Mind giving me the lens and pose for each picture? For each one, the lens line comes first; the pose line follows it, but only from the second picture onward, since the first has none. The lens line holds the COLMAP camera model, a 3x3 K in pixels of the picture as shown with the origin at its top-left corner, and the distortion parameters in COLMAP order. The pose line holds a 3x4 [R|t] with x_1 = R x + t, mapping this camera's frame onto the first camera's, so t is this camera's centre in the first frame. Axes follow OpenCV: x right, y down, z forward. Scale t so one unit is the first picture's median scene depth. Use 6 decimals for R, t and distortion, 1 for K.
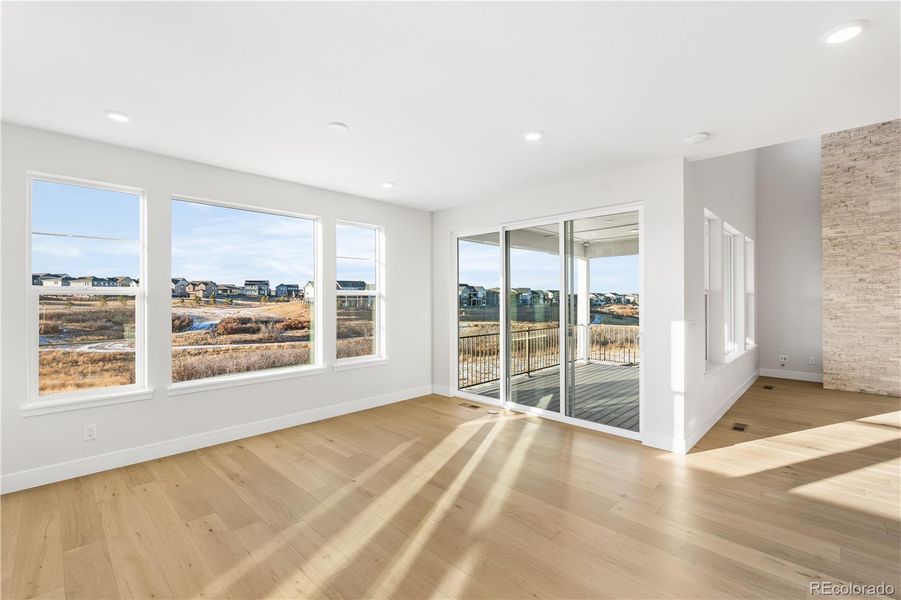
lens RADIAL K [[410.8, 0, 424.5], [0, 410.8, 296.0], [0, 0, 1]] dist [0.004554, 0.001187]
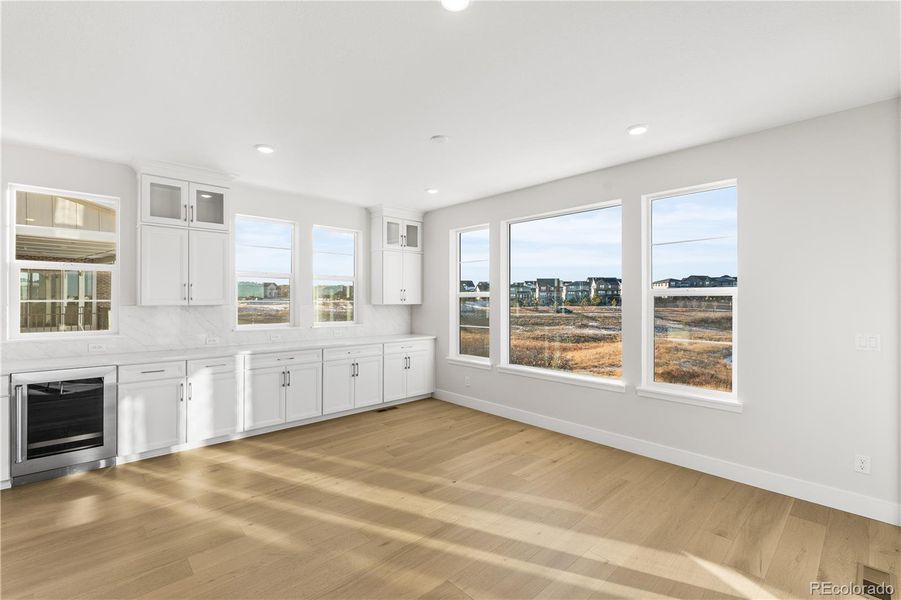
lens RADIAL K [[410.8, 0, 449.5], [0, 410.8, 299.1], [0, 0, 1]] dist [0.004554, 0.001187]
pose [[-0.038772, -0.006649, -0.999226, 0.728811], [0.001549, 0.999976, -0.006714, 0.026166], [0.999247, -0.001808, -0.038760, 0.940768]]
